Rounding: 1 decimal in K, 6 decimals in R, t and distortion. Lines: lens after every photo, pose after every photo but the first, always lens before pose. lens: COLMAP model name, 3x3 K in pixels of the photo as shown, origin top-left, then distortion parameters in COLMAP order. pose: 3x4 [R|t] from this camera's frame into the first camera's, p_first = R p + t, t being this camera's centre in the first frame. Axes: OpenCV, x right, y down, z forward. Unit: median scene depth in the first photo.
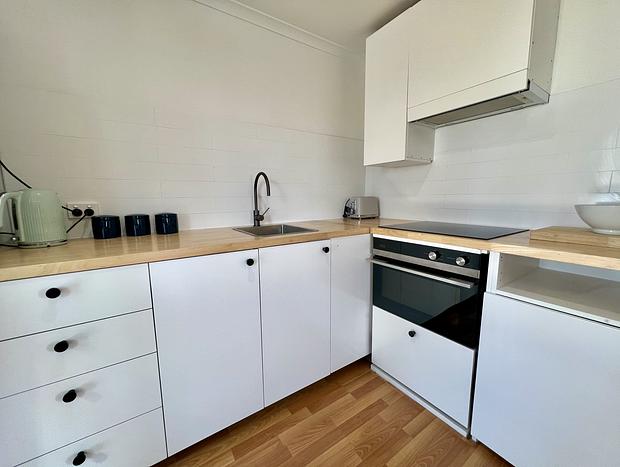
lens RADIAL K [[248.1, 0, 307.9], [0, 248.1, 231.2], [0, 0, 1]] dist [-0.001770, 0.000030]
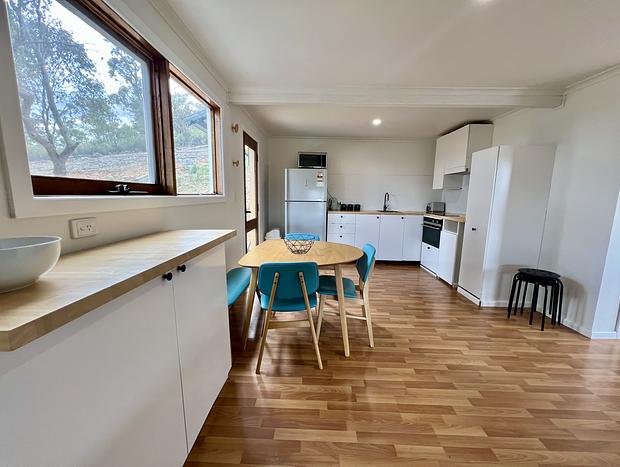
lens RADIAL K [[248.1, 0, 307.9], [0, 248.1, 231.2], [0, 0, 1]] dist [-0.001770, 0.000030]
pose [[0.812494, 0.107409, -0.572990, 0.916273], [-0.106427, 0.993692, 0.035358, 0.255778], [0.573173, 0.032254, 0.818799, -2.283977]]
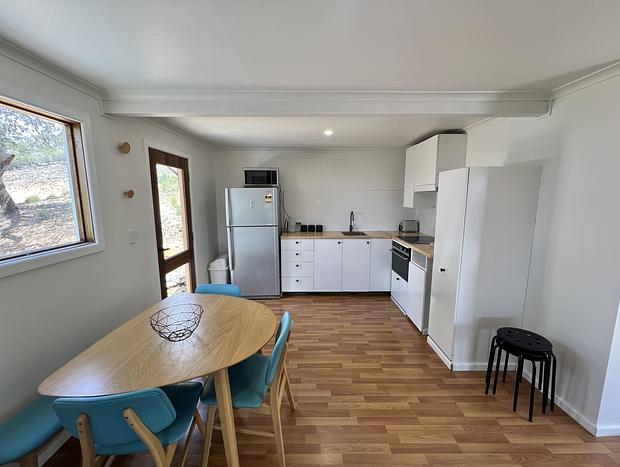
lens RADIAL K [[248.1, 0, 307.9], [0, 248.1, 231.2], [0, 0, 1]] dist [-0.001770, 0.000030]
pose [[0.830457, 0.084744, -0.550599, 0.997473], [-0.082760, 0.996162, 0.028496, -0.072189], [0.550901, 0.021903, 0.834283, -1.627495]]
